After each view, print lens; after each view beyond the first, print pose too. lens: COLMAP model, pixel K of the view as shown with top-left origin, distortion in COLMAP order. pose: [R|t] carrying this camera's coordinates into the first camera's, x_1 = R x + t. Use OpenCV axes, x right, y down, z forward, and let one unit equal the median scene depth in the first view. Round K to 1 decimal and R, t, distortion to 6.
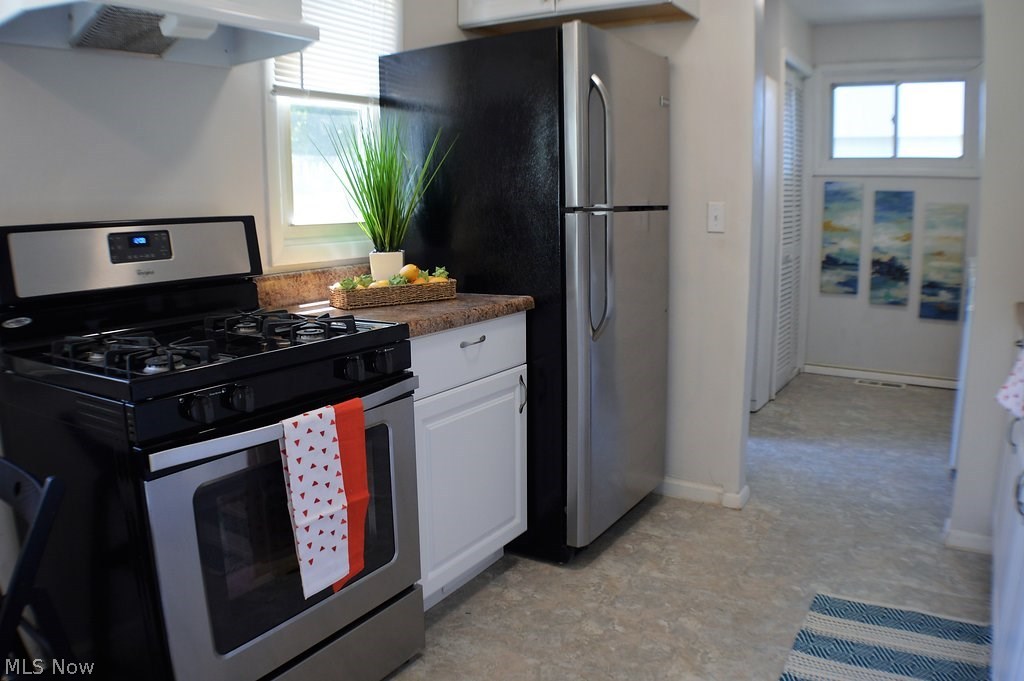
lens RADIAL K [[733.2, 0, 512.0], [0, 733.2, 340.5], [0, 0, 1]] dist [-0.161898, 0.003318]
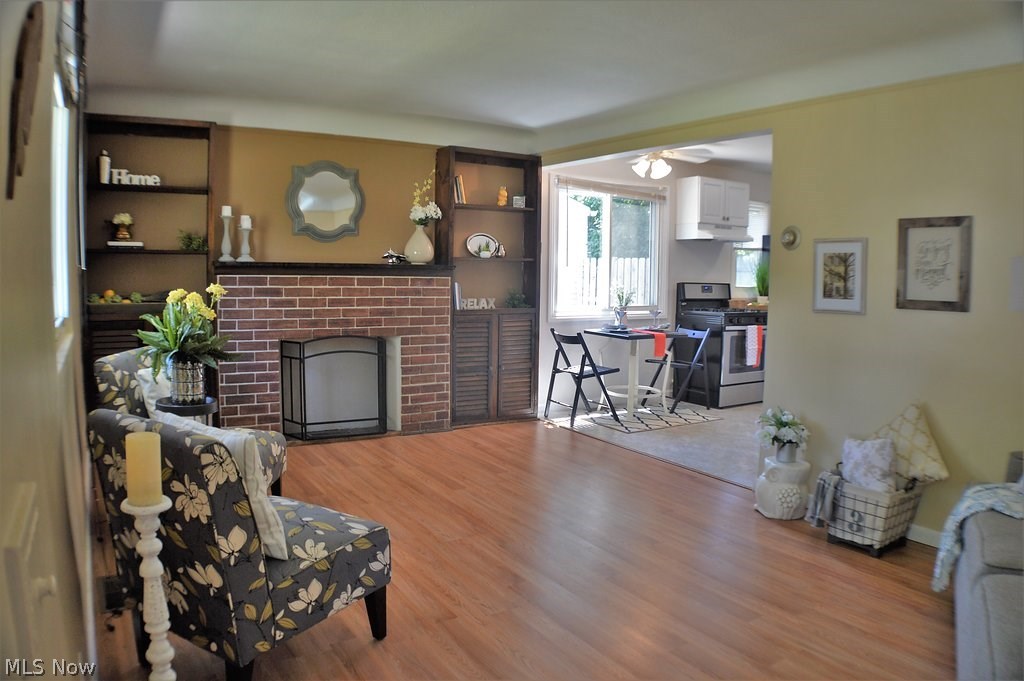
lens RADIAL K [[733.2, 0, 512.0], [0, 733.2, 340.5], [0, 0, 1]] dist [-0.161898, 0.003318]
pose [[0.913140, 0.063573, -0.402659, 0.098122], [-0.098967, 0.992786, -0.067691, 0.349166], [0.395450, 0.101662, 0.912844, -2.041621]]
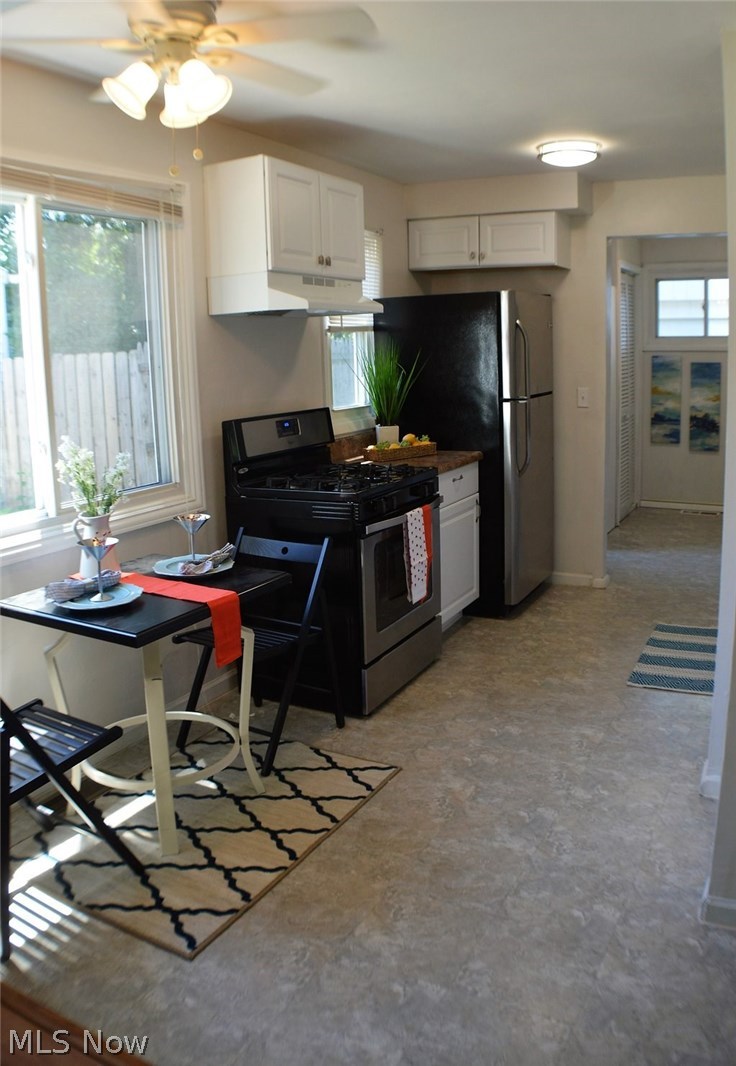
lens RADIAL K [[840.7, 0, 370.7], [0, 840.7, 500.9], [0, 0, 1]] dist [-0.174844, -0.001176]
pose [[0.996353, -0.033044, 0.078672, -0.303964], [0.033413, 0.999436, -0.003377, 0.040028], [-0.078516, 0.005993, 0.996895, -0.703503]]
